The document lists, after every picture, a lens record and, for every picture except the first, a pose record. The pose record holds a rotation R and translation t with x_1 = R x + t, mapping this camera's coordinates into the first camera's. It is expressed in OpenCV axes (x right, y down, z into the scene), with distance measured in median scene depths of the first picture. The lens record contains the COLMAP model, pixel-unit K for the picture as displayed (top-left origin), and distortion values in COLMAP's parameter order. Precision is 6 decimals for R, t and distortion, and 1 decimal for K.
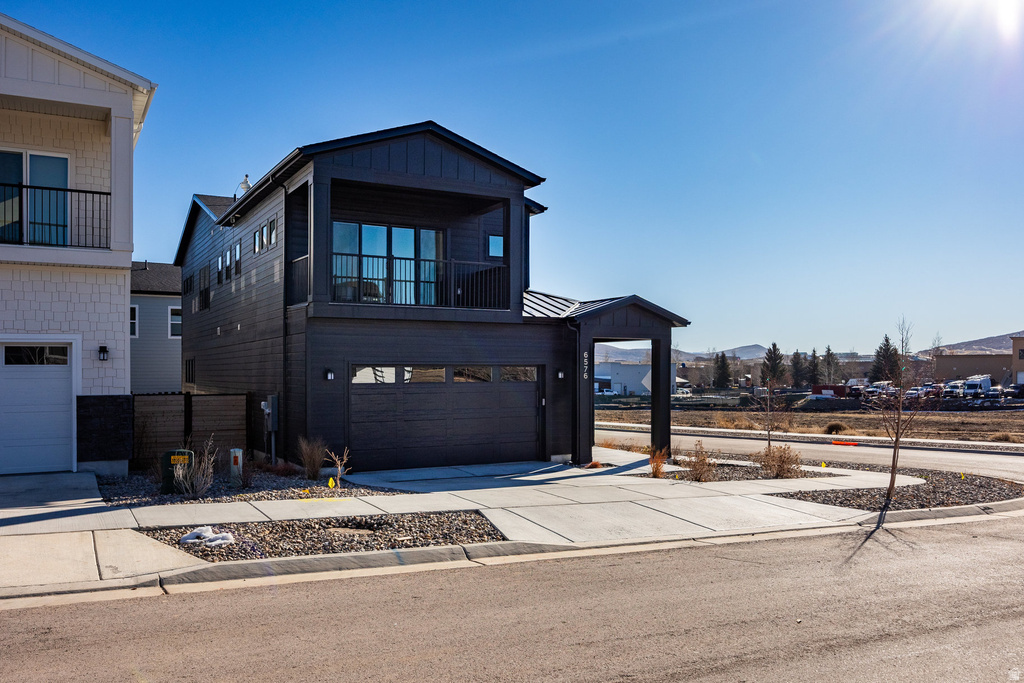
lens RADIAL K [[854.7, 0, 512.0], [0, 854.7, 341.5], [0, 0, 1]] dist [0.042082, 0.002448]
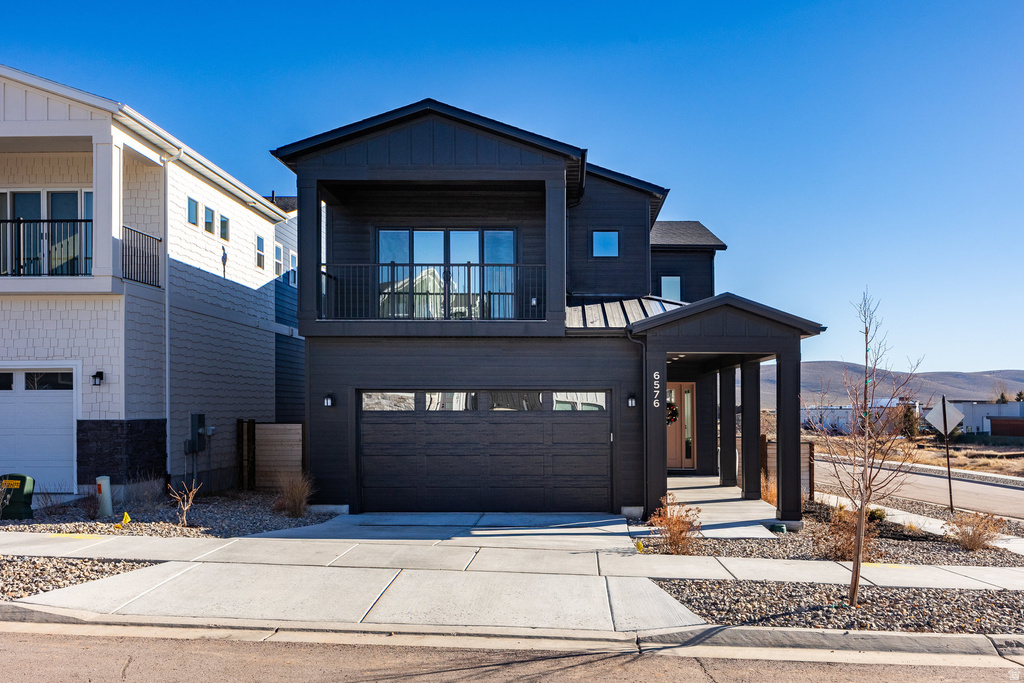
lens RADIAL K [[903.9, 0, 511.9], [0, 903.9, 354.6], [0, 0, 1]] dist [-0.001784, 0.000954]
pose [[0.872445, -0.021120, -0.488256, 0.426335], [0.015276, 0.999756, -0.015948, 0.009090], [0.488474, 0.006455, 0.872555, 0.284255]]
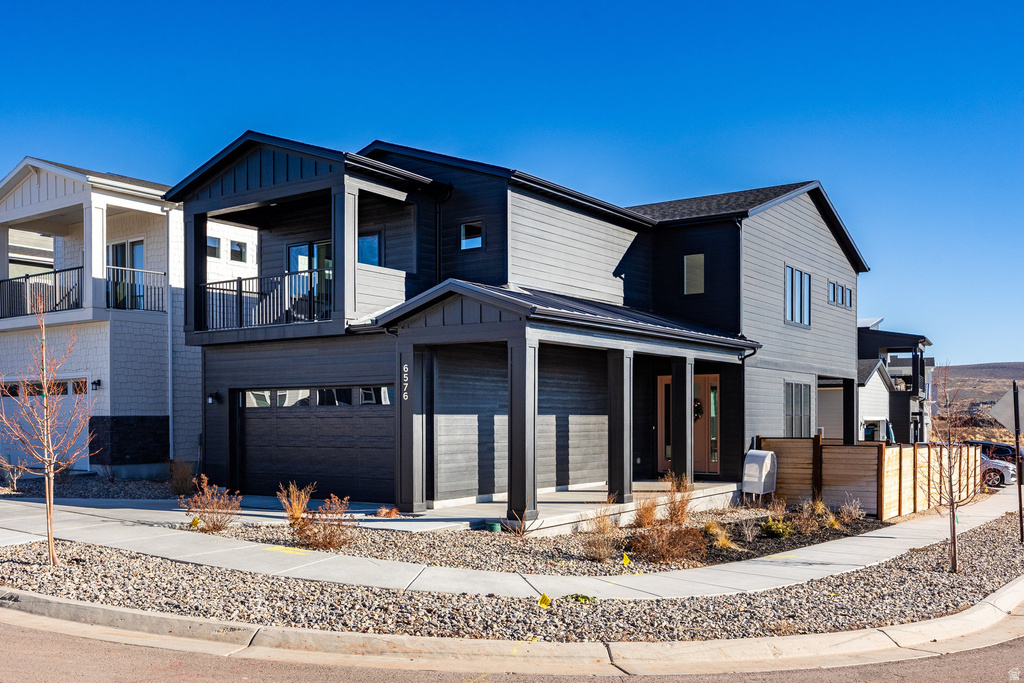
lens RADIAL K [[924.2, 0, 512.0], [0, 924.2, 341.5], [0, 0, 1]] dist [-0.068685, 0.004753]
pose [[0.476571, -0.064401, -0.876774, 0.989527], [0.049618, 0.997694, -0.046313, 0.040247], [0.877735, -0.021432, 0.478668, 0.811959]]
